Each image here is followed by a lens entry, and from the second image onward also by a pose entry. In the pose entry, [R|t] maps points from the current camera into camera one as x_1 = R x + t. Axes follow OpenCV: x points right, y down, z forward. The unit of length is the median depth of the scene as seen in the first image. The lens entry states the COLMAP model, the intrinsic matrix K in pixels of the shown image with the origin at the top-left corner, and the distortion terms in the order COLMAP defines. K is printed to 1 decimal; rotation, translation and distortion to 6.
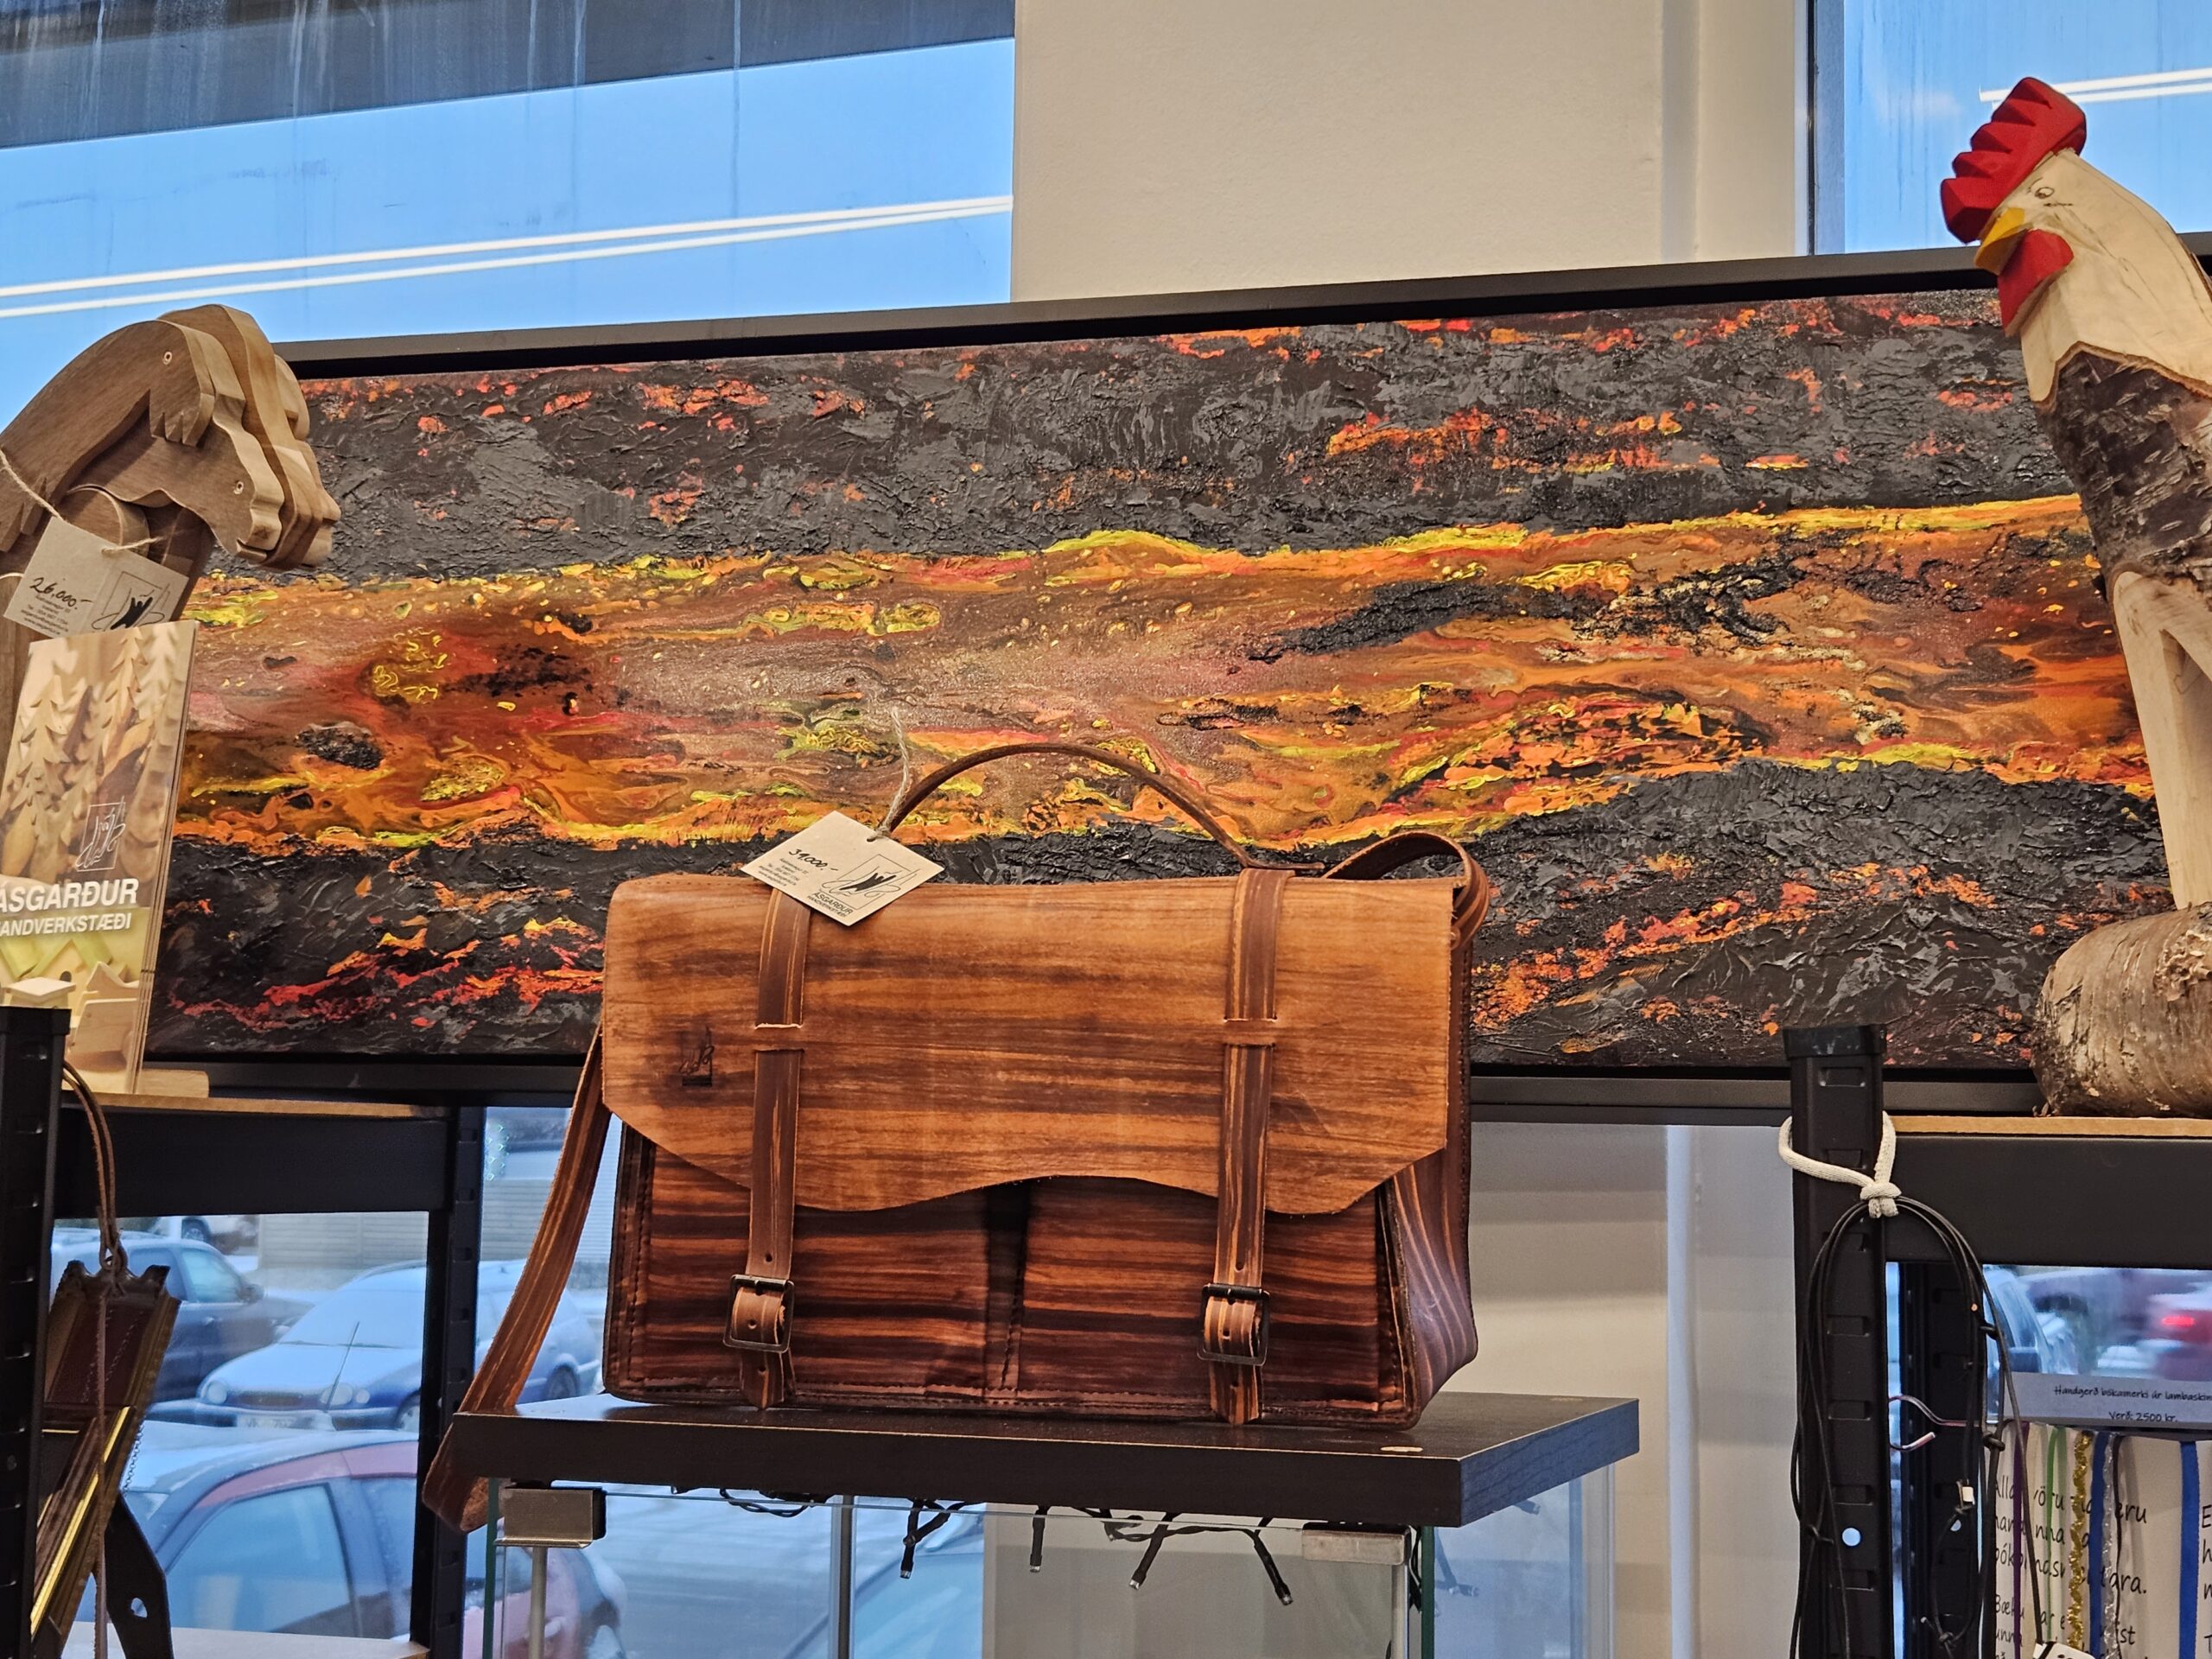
lens RADIAL K [[3201.3, 0, 1095.3], [0, 3201.3, 842.4], [0, 0, 1]] dist [0.062094, 0.000000]
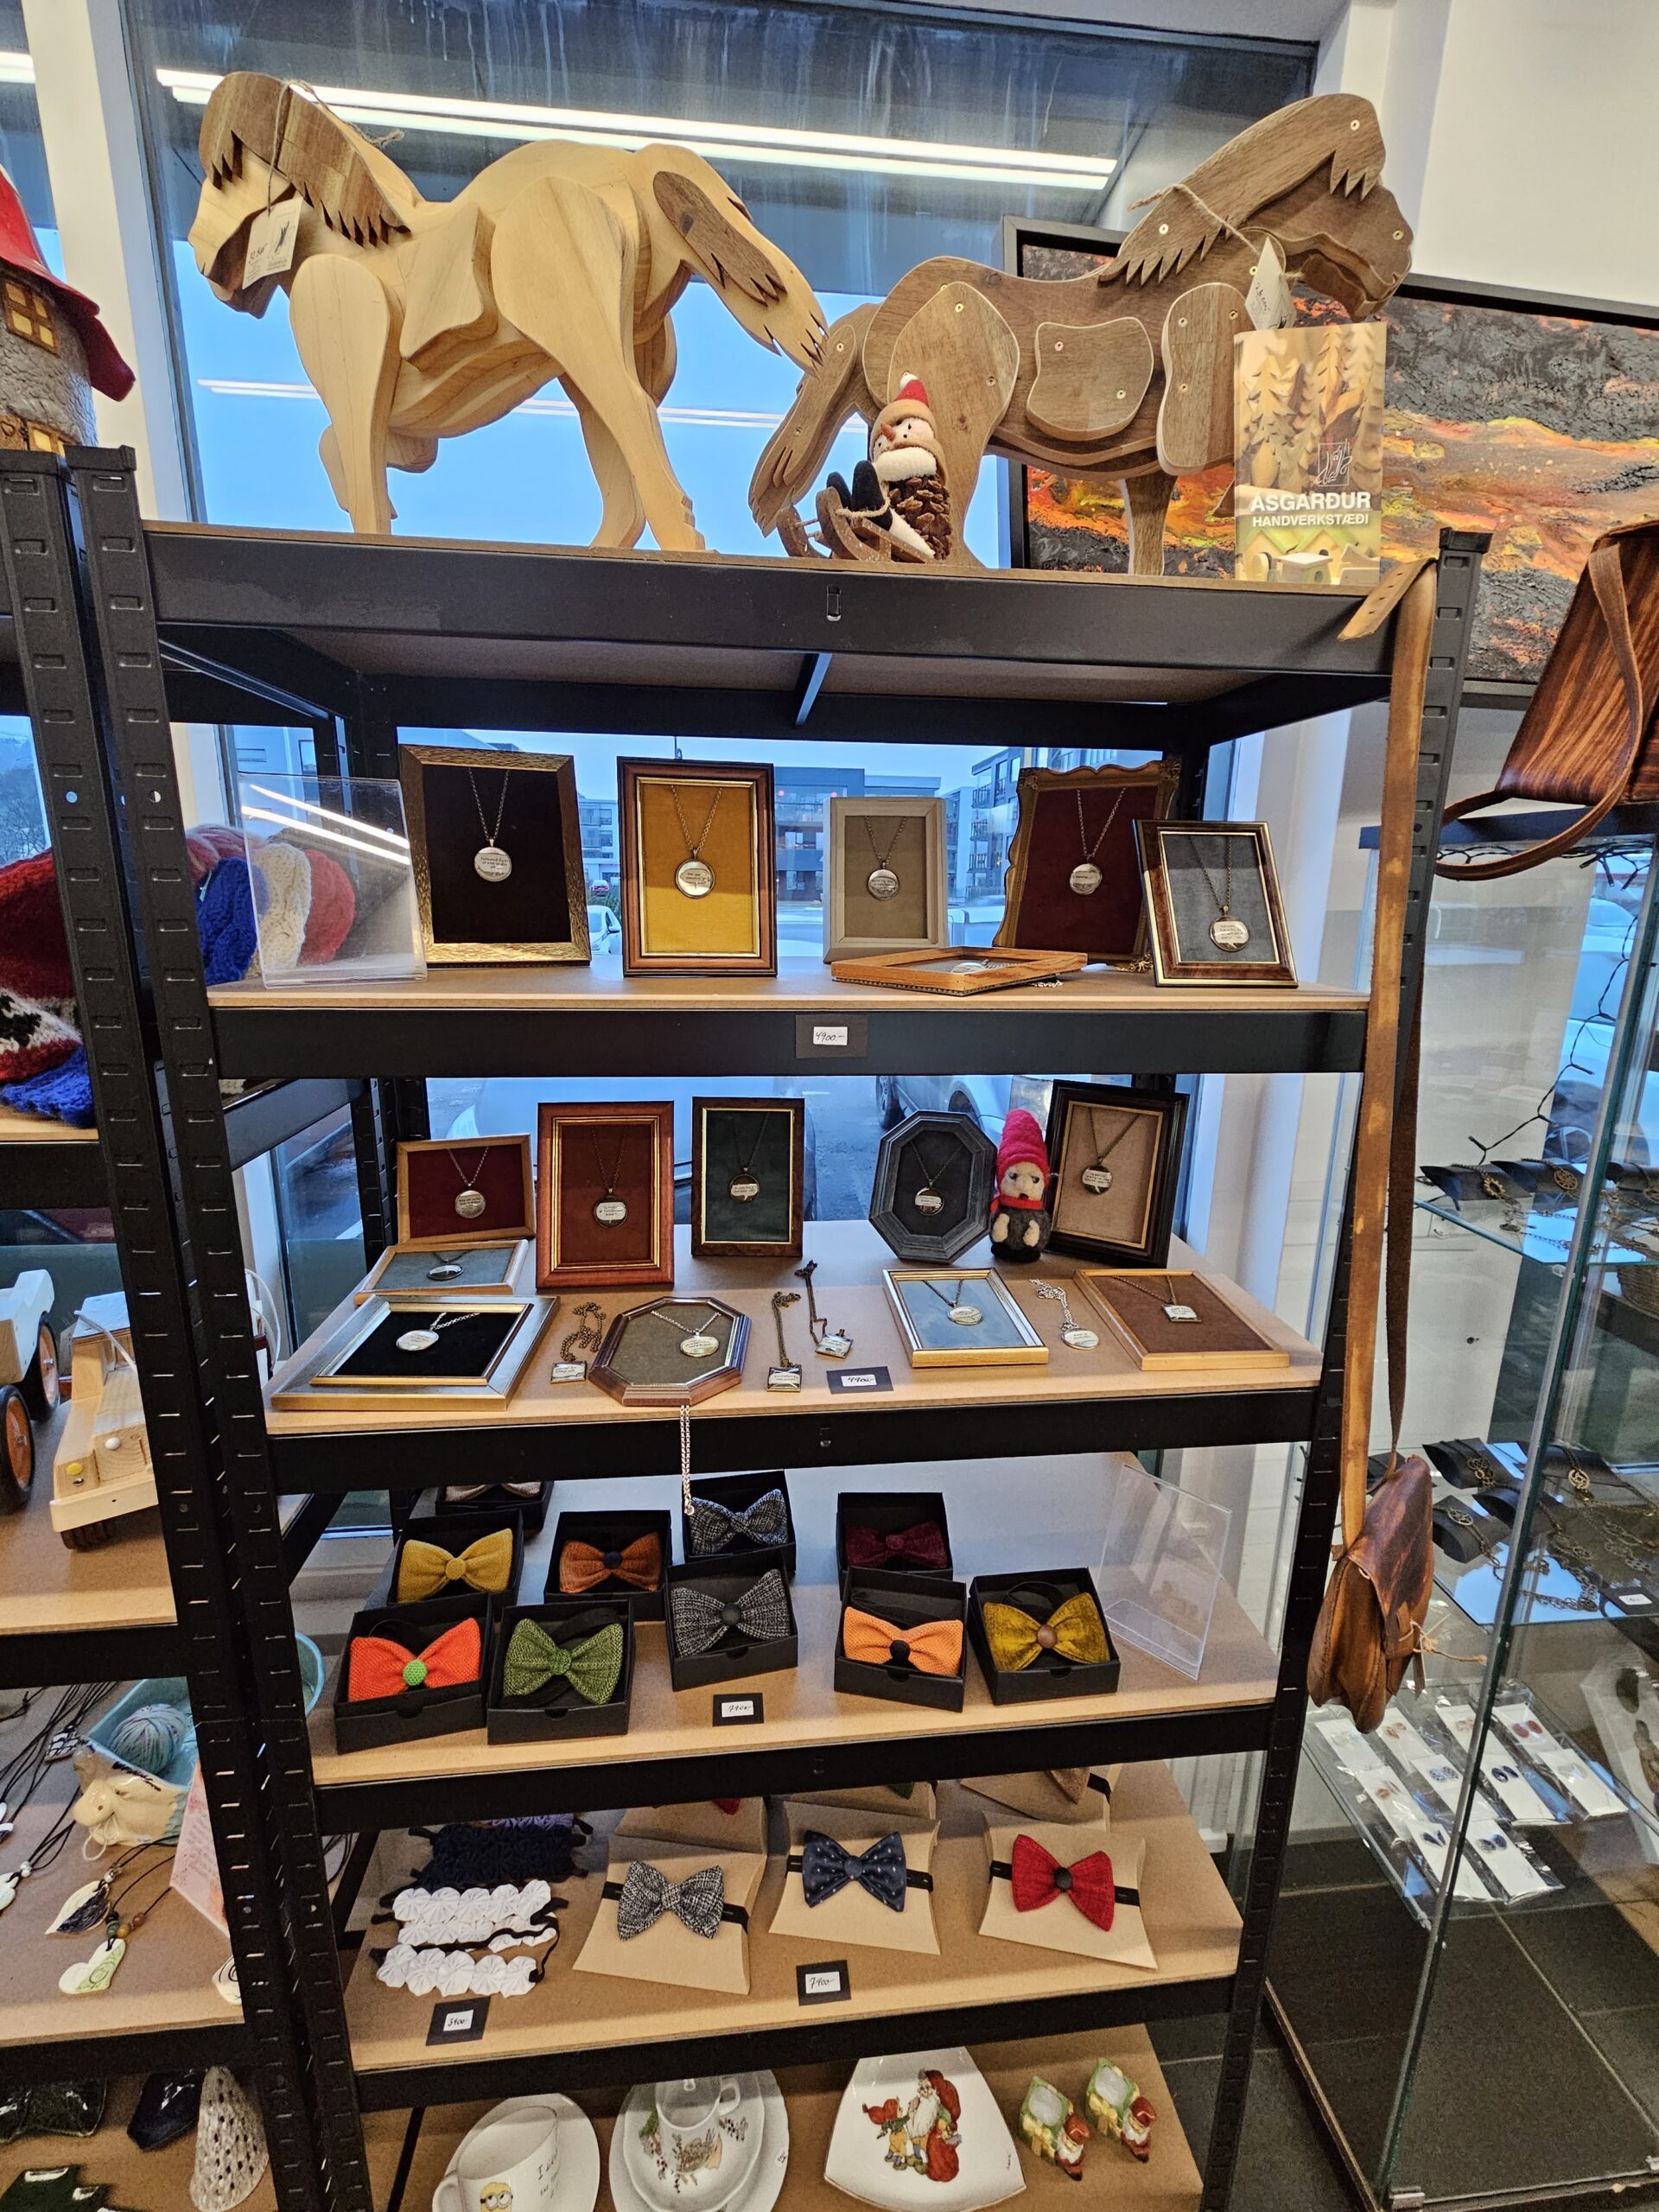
lens RADIAL K [[913.9, 0, 832.4], [0, 913.9, 1088.7], [0, 0, 1]] dist [-0.004686, 0.004255]
pose [[0.906116, -0.094713, 0.412289, -0.645703], [-0.046712, 0.946252, 0.320040, 0.138380], [-0.420441, -0.309253, 0.852990, 0.509431]]
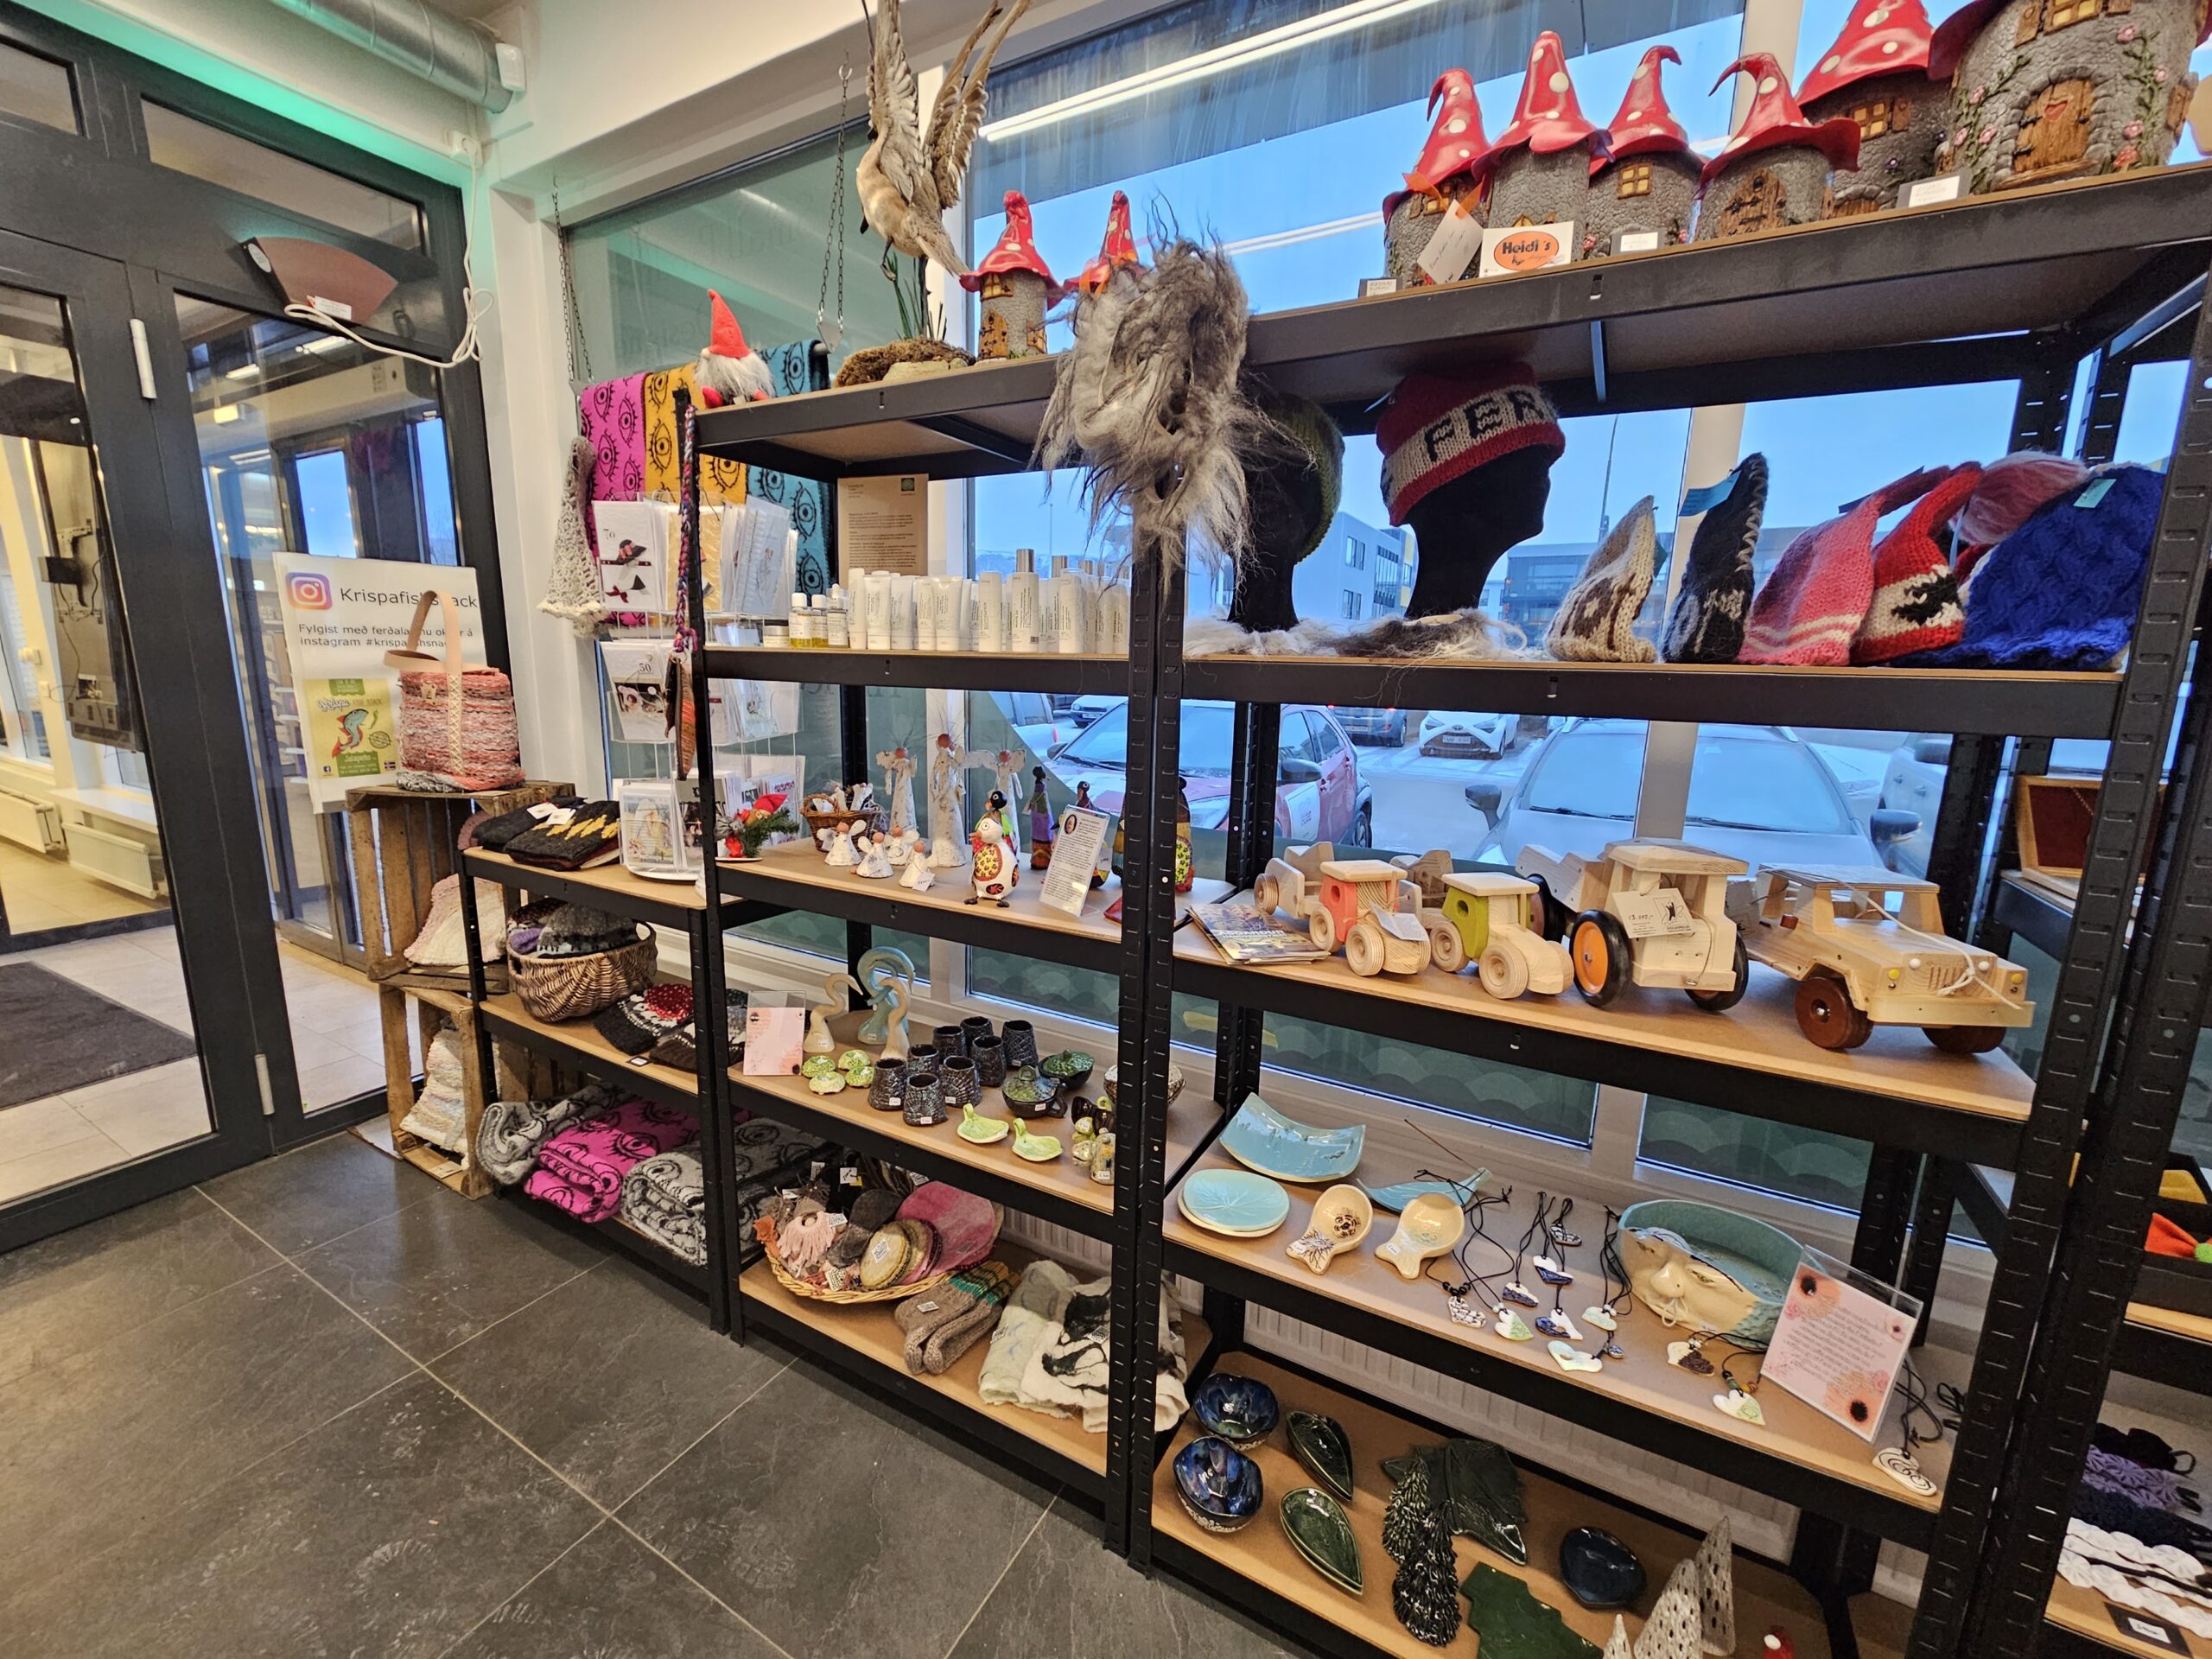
lens RADIAL K [[913.9, 0, 1085.1], [0, 913.9, 829.5], [0, 0, 1]] dist [-0.004686, 0.004255]
pose [[0.982490, 0.040988, -0.181752, -1.135085], [0.013802, 0.956811, 0.290384, 0.220420], [0.185804, -0.287807, 0.939491, 0.427821]]
